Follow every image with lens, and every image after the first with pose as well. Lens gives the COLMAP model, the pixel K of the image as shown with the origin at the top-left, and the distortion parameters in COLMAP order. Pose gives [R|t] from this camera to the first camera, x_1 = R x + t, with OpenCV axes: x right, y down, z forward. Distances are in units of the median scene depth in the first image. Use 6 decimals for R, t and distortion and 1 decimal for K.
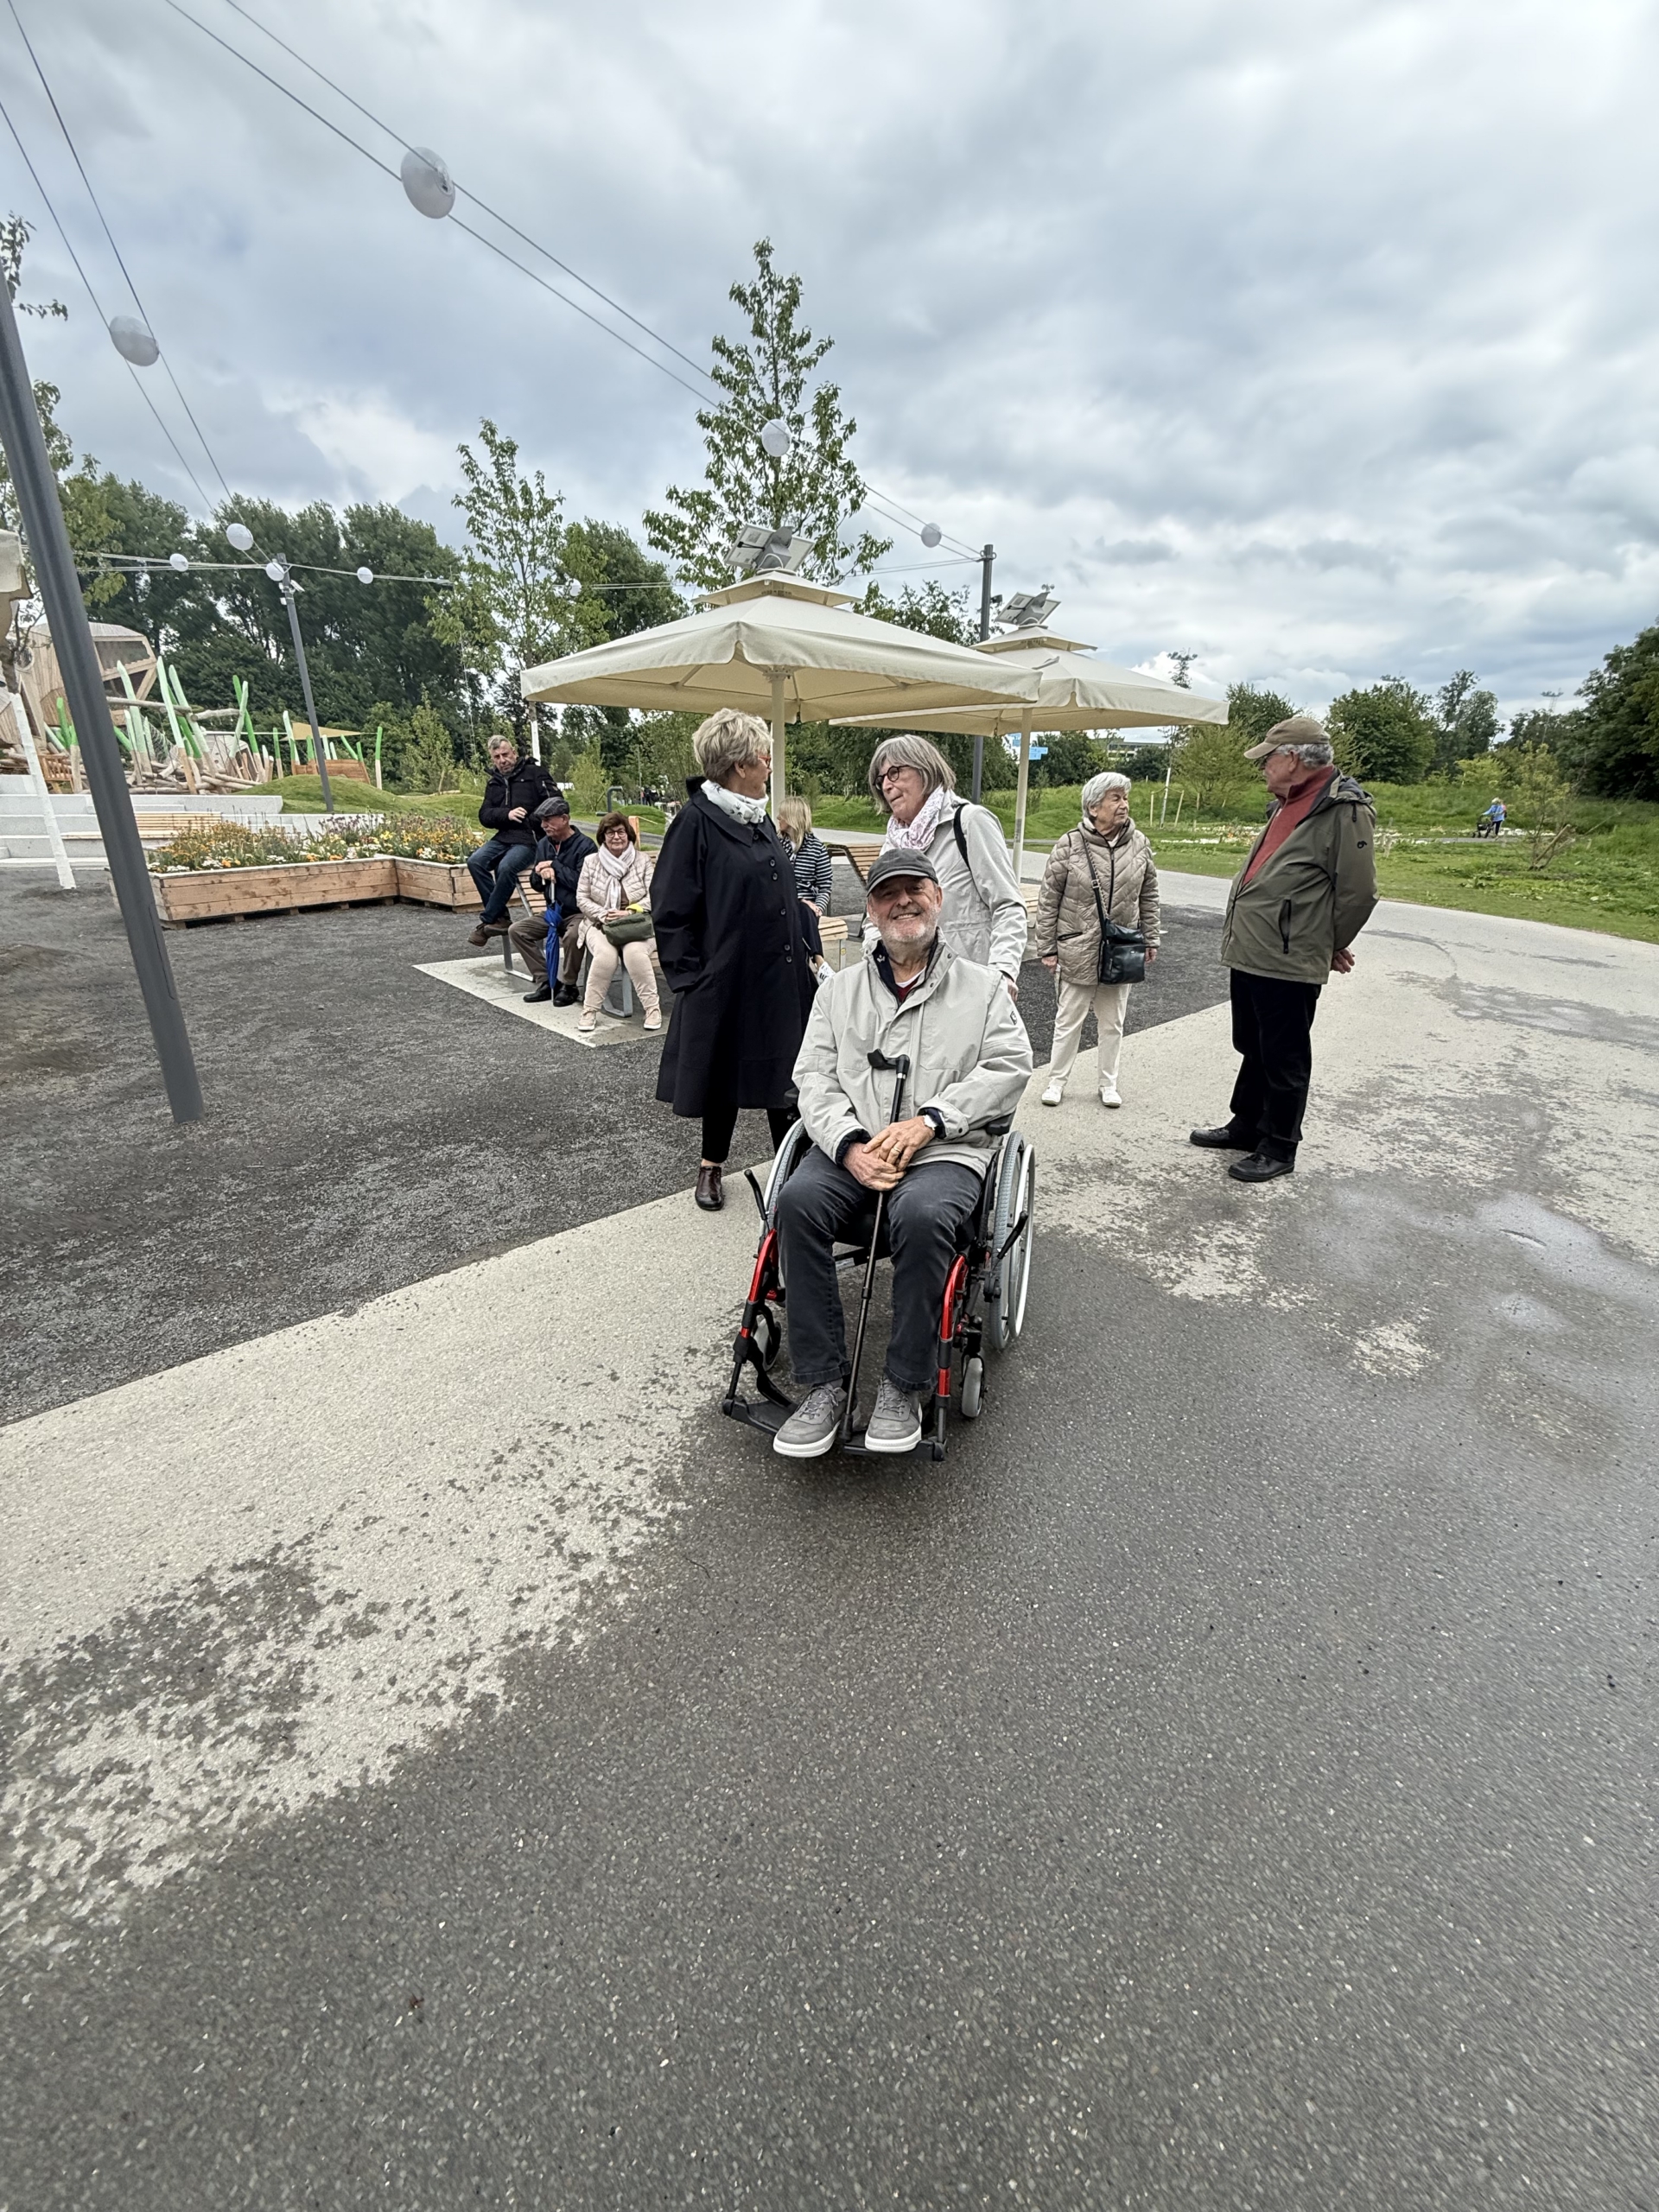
lens RADIAL K [[882.8, 0, 823.1], [0, 882.8, 1104.0], [0, 0, 1]] dist [0.002266, 0.000388]
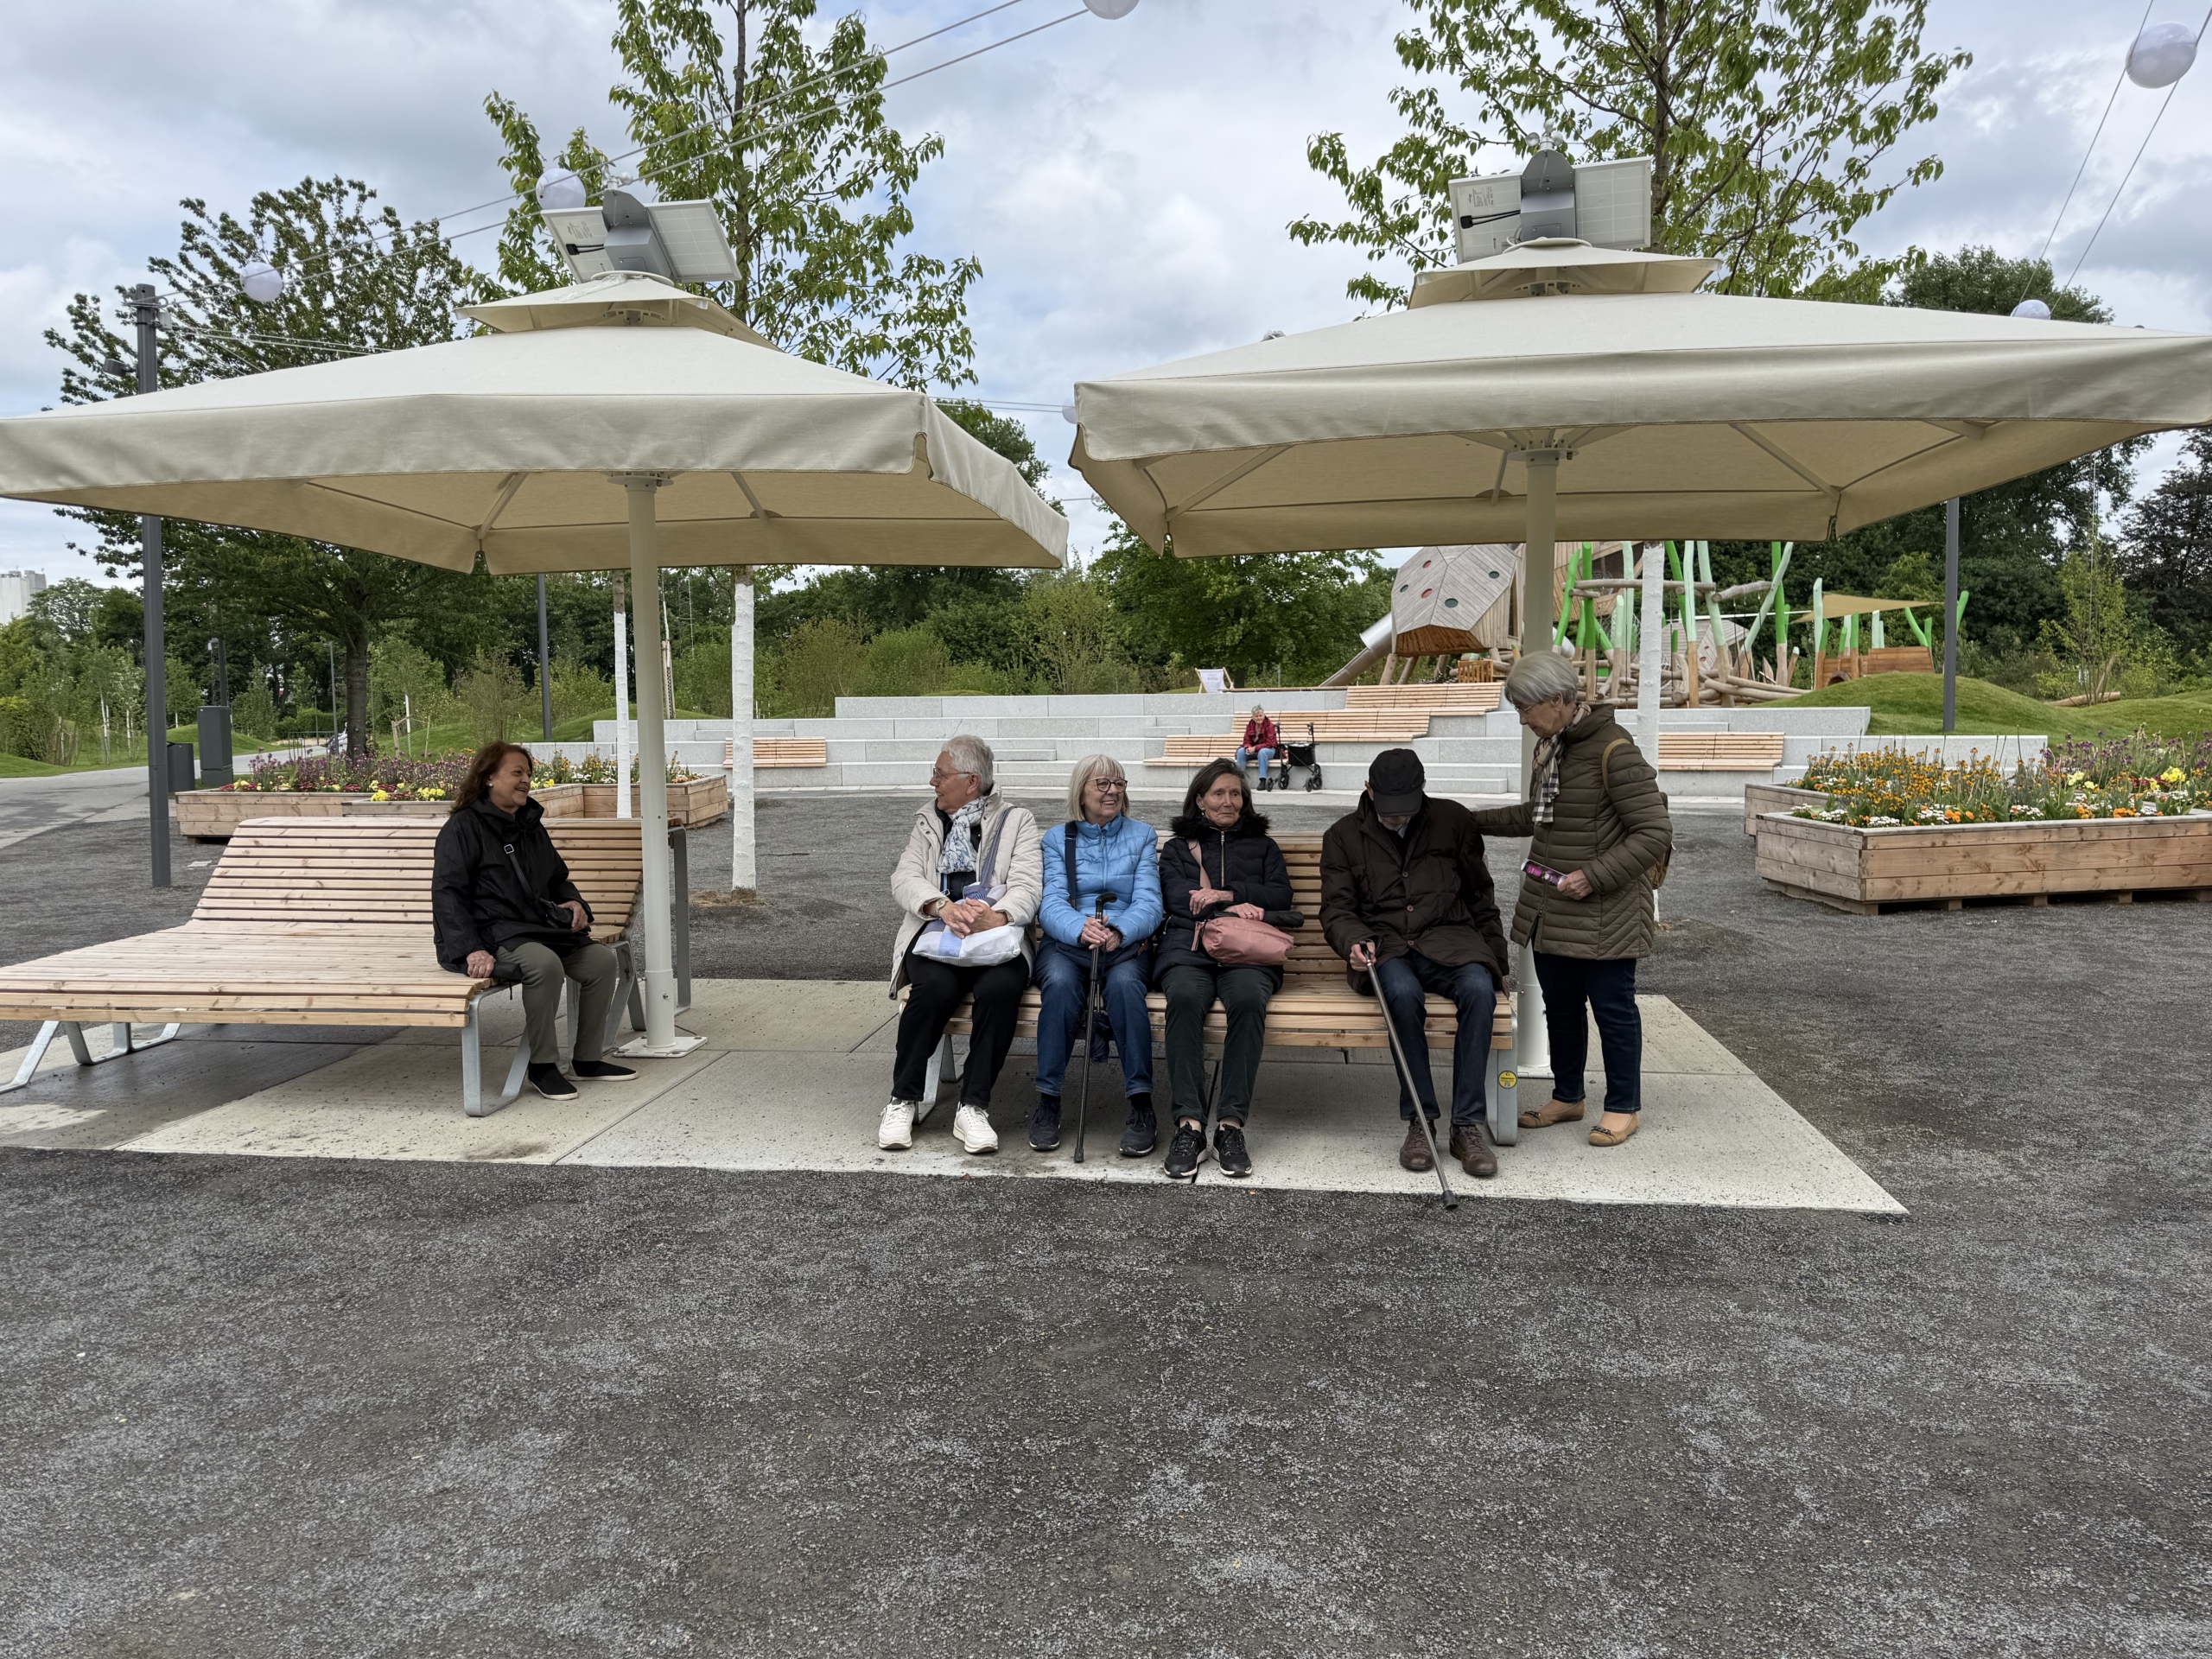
lens RADIAL K [[1572.7, 0, 1103.0], [0, 1572.7, 835.3], [0, 0, 1]] dist [0.030109, -0.021787]
pose [[0.634915, 0.051547, -0.770861, -0.183321], [-0.242291, 0.960721, -0.135318, 0.024764], [0.733607, 0.272688, 0.622465, -0.084293]]
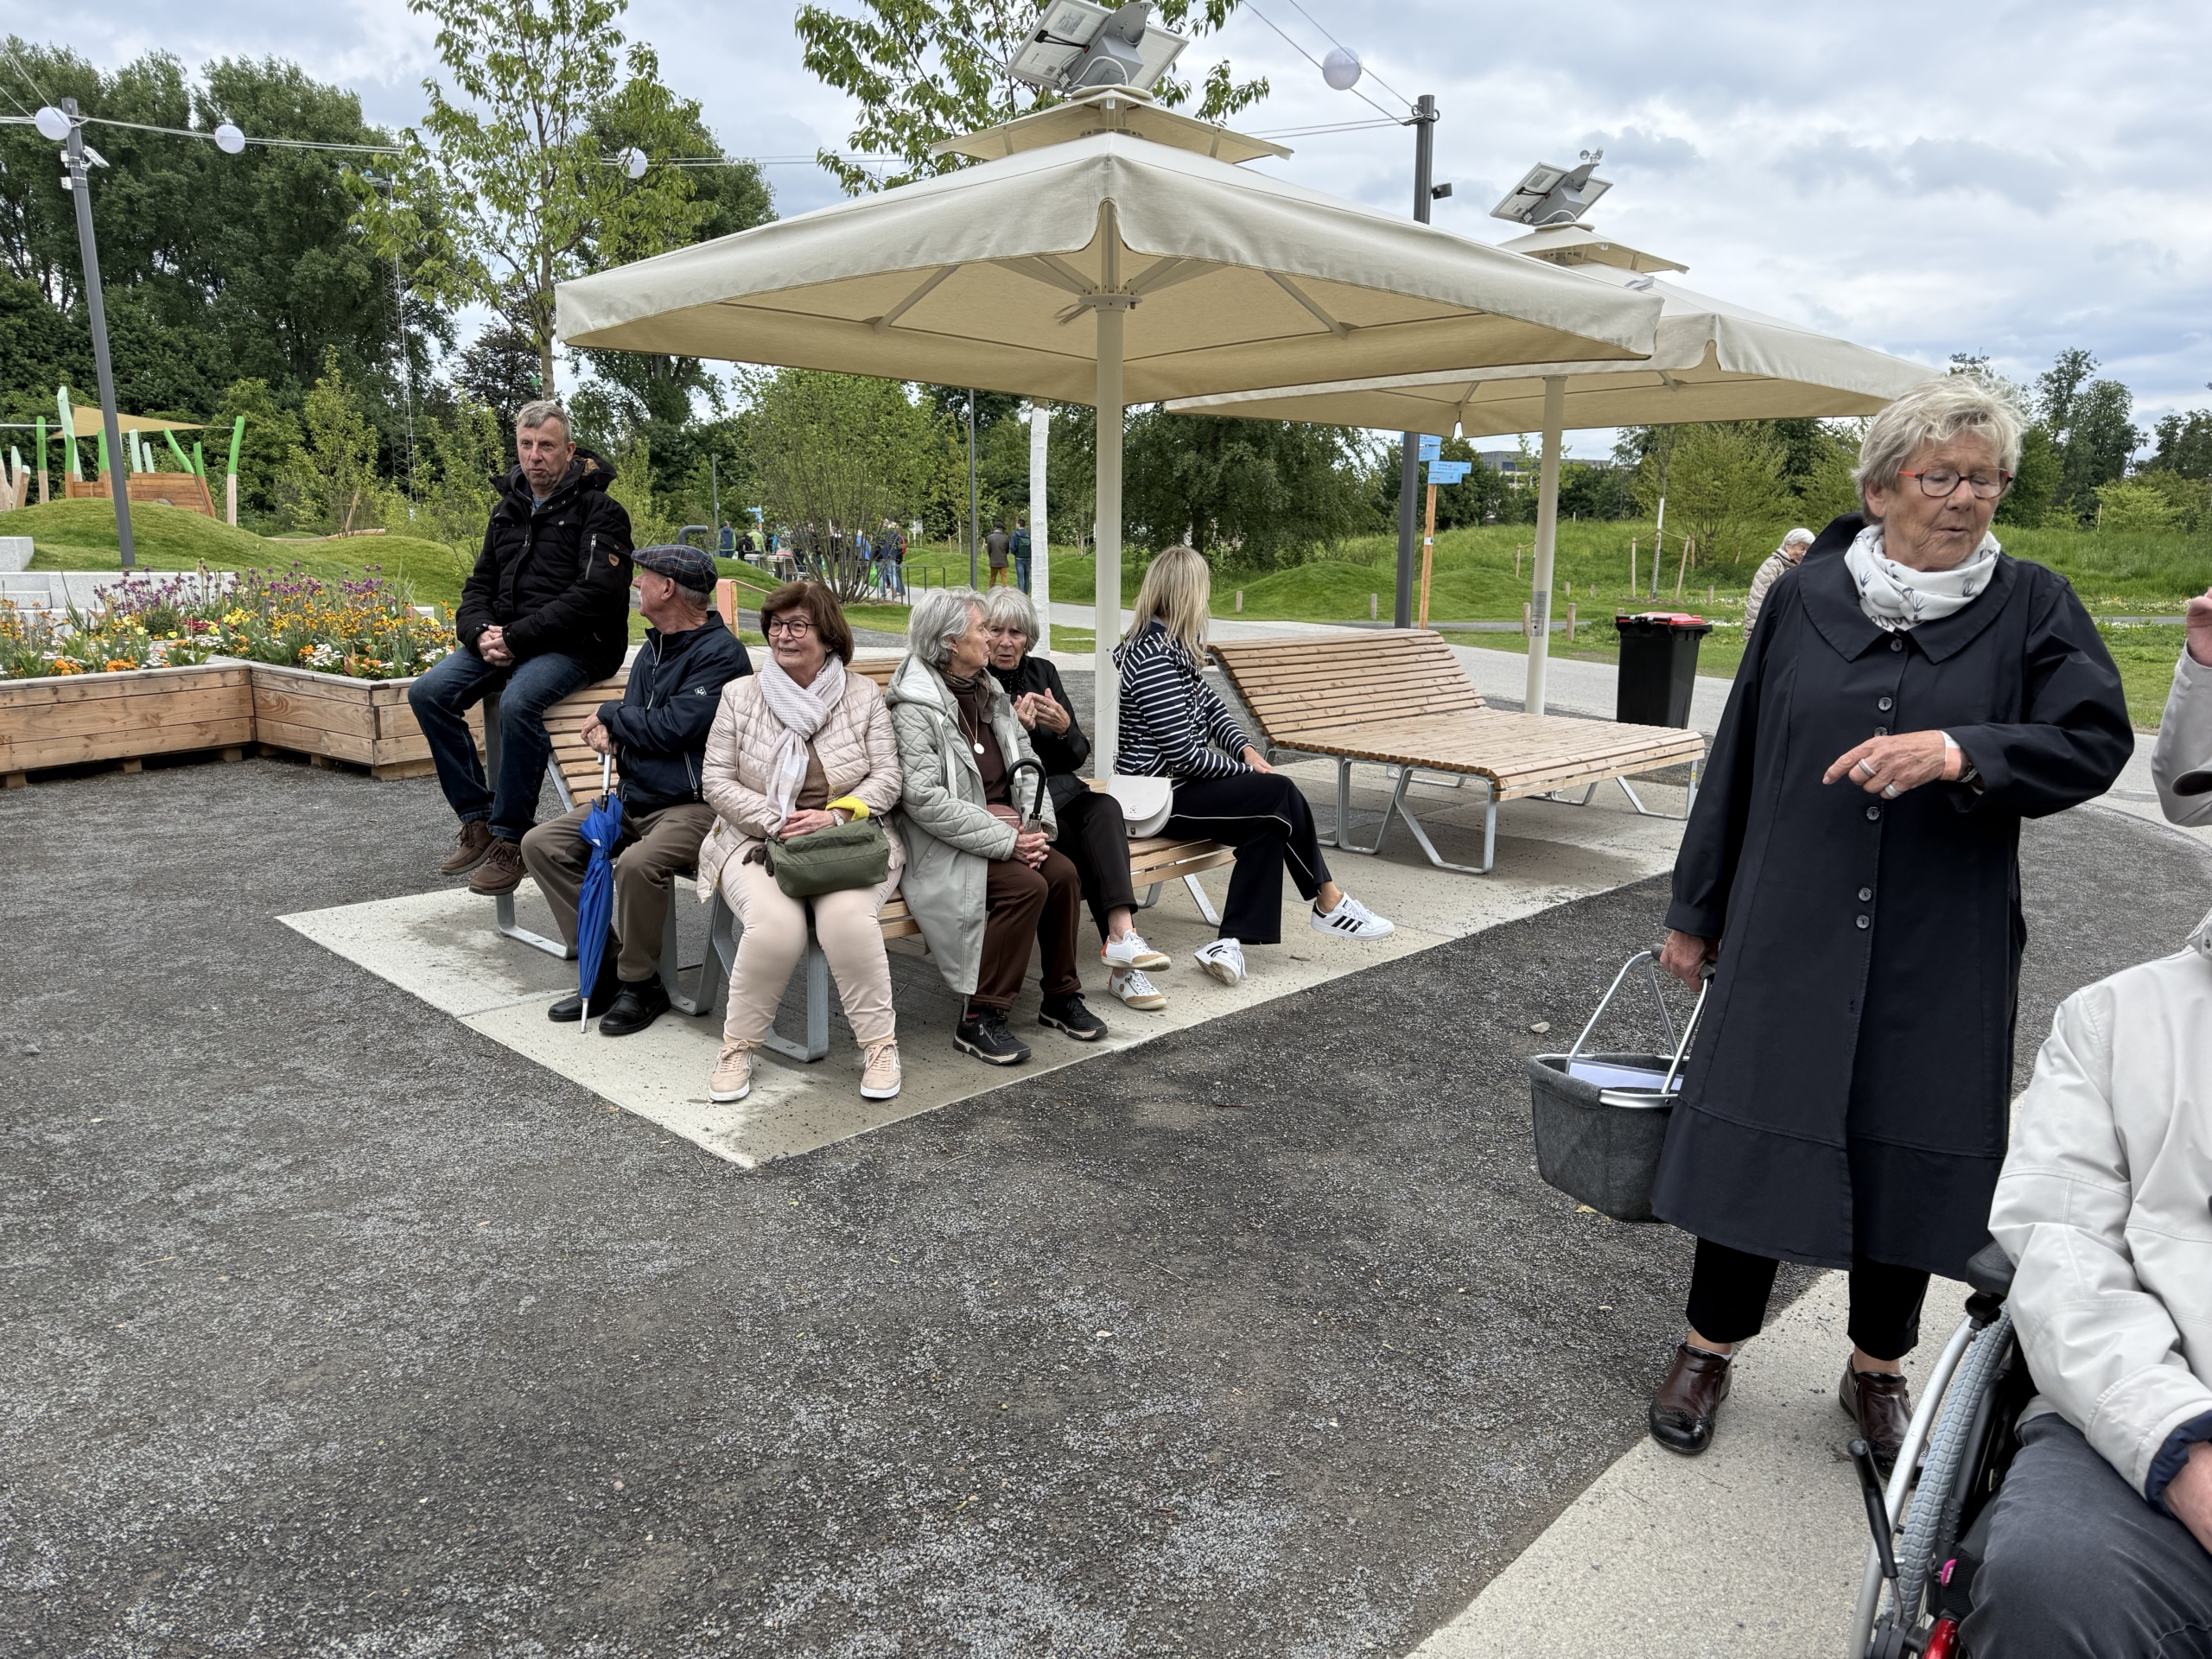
lens RADIAL K [[1572.7, 0, 1111.5], [0, 1572.7, 835.7], [0, 0, 1]] dist [0.030109, -0.021787]
pose [[0.998407, -0.005911, 0.056120, -0.073133], [0.014321, 0.988480, -0.150670, -0.053365], [-0.054583, 0.151234, 0.986990, 0.151165]]
